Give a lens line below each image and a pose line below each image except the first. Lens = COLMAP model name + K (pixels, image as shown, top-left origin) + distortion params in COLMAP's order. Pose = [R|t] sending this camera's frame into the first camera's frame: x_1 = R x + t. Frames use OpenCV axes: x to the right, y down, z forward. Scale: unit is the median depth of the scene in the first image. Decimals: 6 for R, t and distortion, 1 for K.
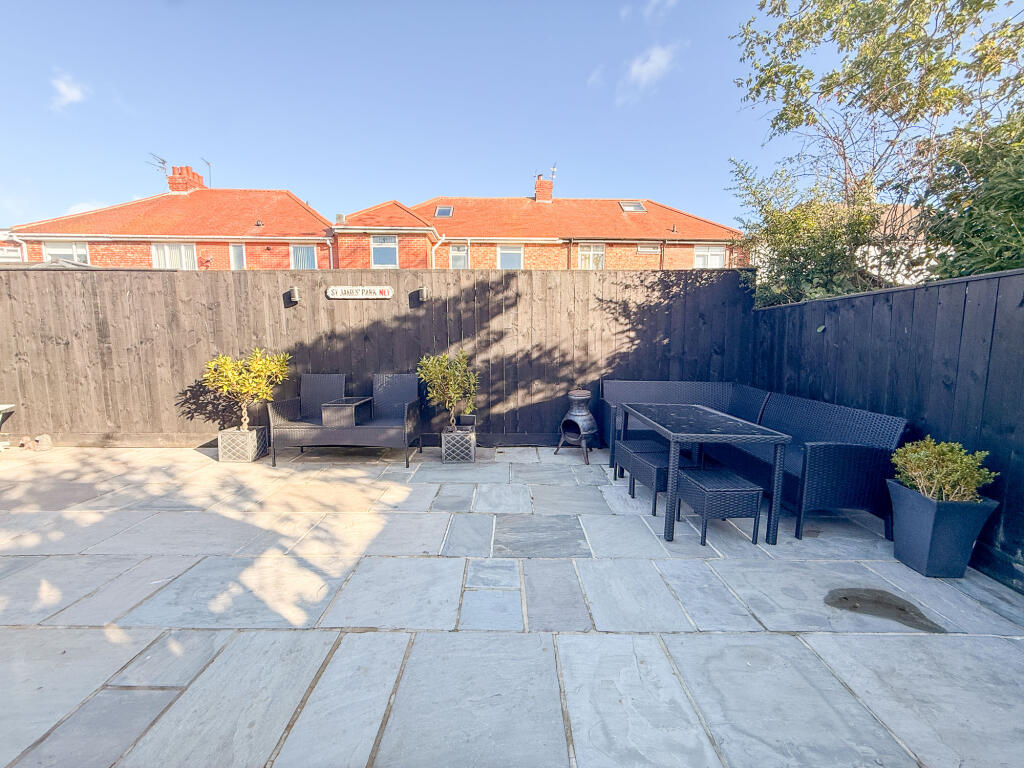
lens RADIAL K [[410.1, 0, 509.9], [0, 410.1, 384.2], [0, 0, 1]] dist [0.000366, -0.000128]
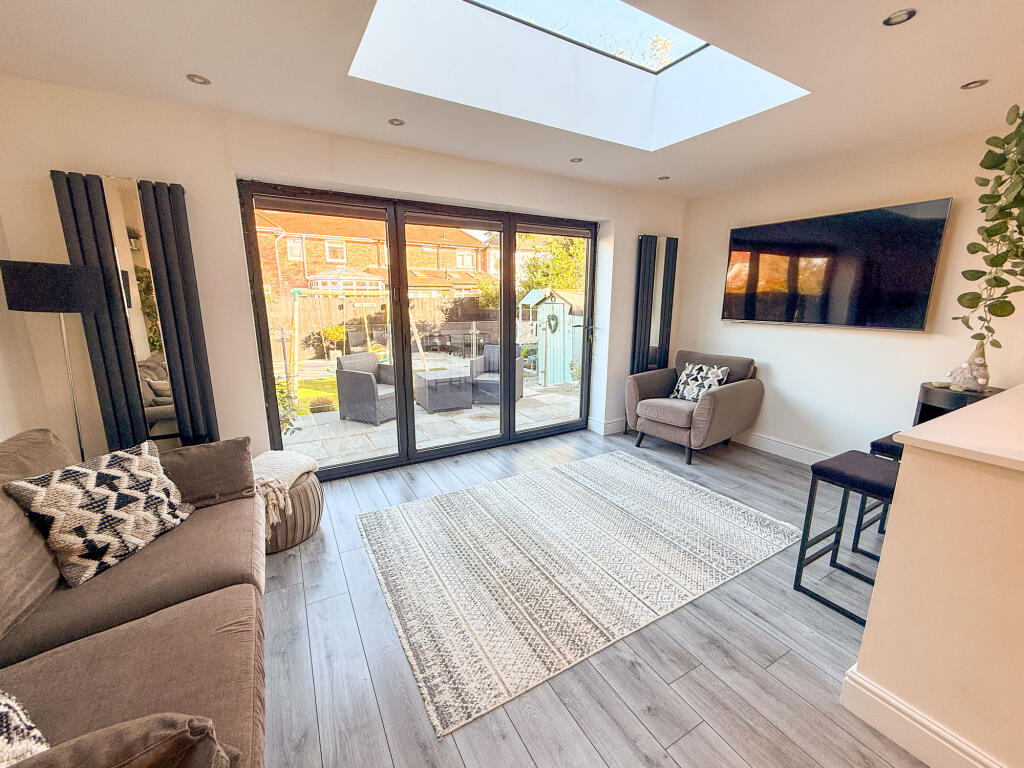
lens RADIAL K [[410.1, 0, 509.9], [0, 410.1, 384.2], [0, 0, 1]] dist [0.000366, -0.000128]
pose [[0.852805, -0.109640, 0.510591, -1.056137], [0.056977, 0.991411, 0.117721, 0.064683], [-0.519112, -0.071301, 0.851727, -2.191379]]
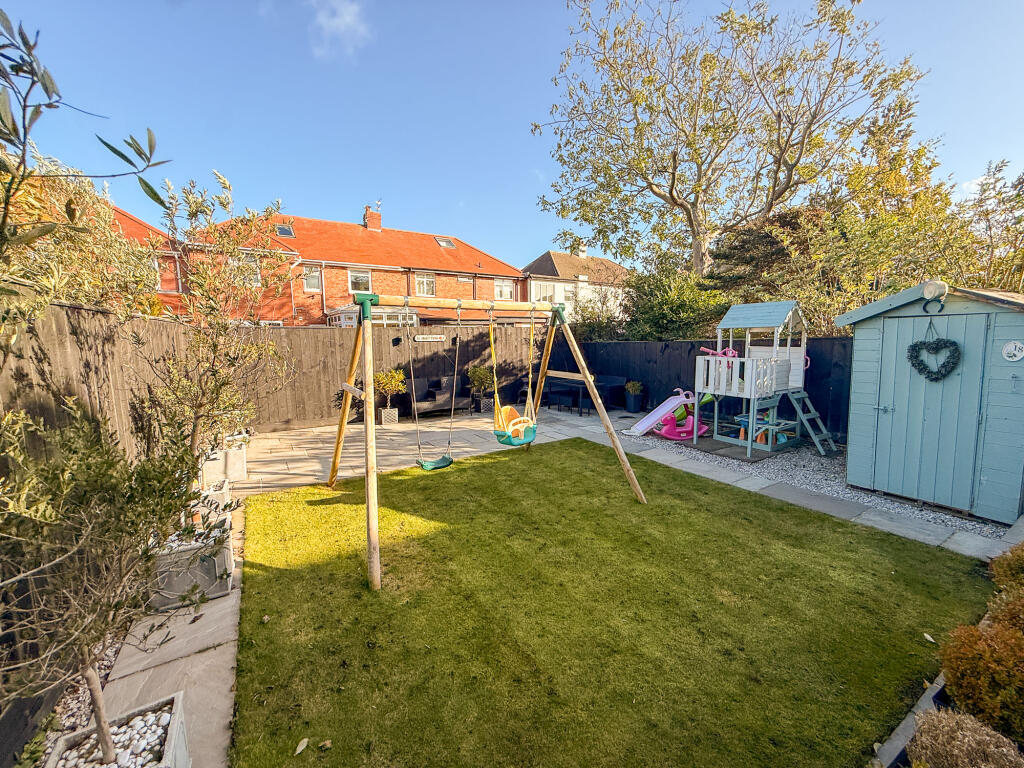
lens RADIAL K [[410.1, 0, 509.9], [0, 410.1, 384.2], [0, 0, 1]] dist [0.000366, -0.000128]
pose [[0.851796, -0.074313, 0.518577, -1.092840], [0.072815, 0.997074, 0.023278, -0.012715], [-0.518789, 0.017932, 0.854714, -0.956697]]
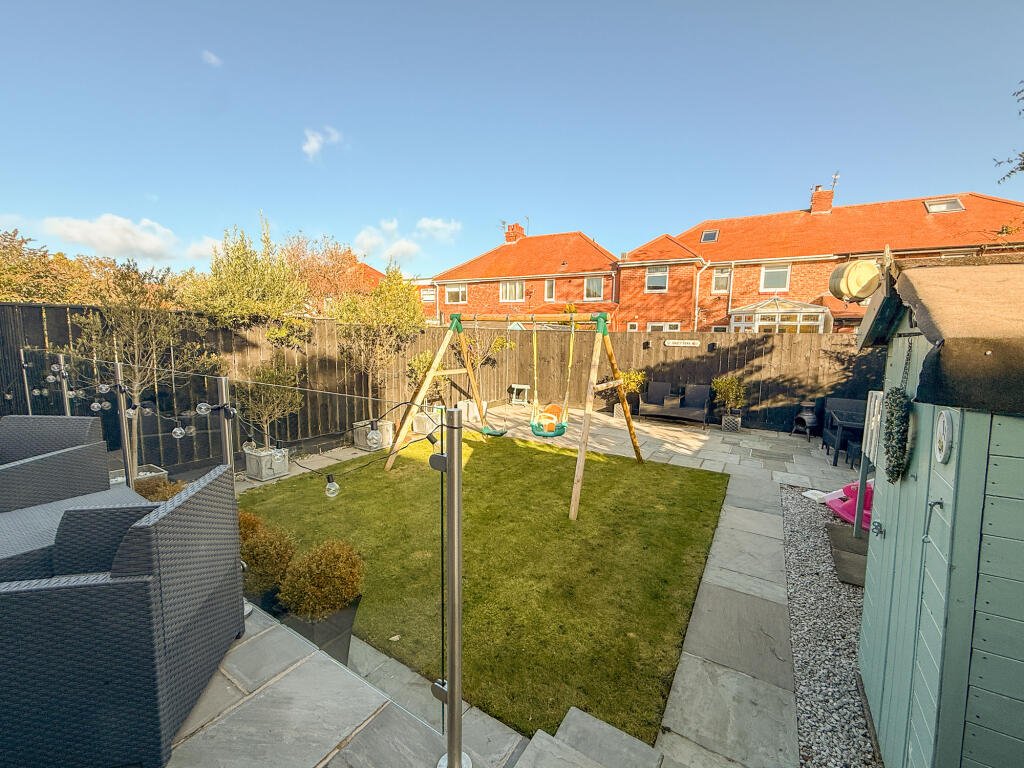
lens RADIAL K [[422.0, 0, 511.0], [0, 422.0, 383.6], [0, 0, 1]] dist [0.002709, -0.000057]
pose [[0.853866, 0.074257, -0.515169, 0.005344], [-0.073332, 0.997061, 0.022173, -0.010170], [0.515301, 0.018846, 0.856802, -1.196617]]
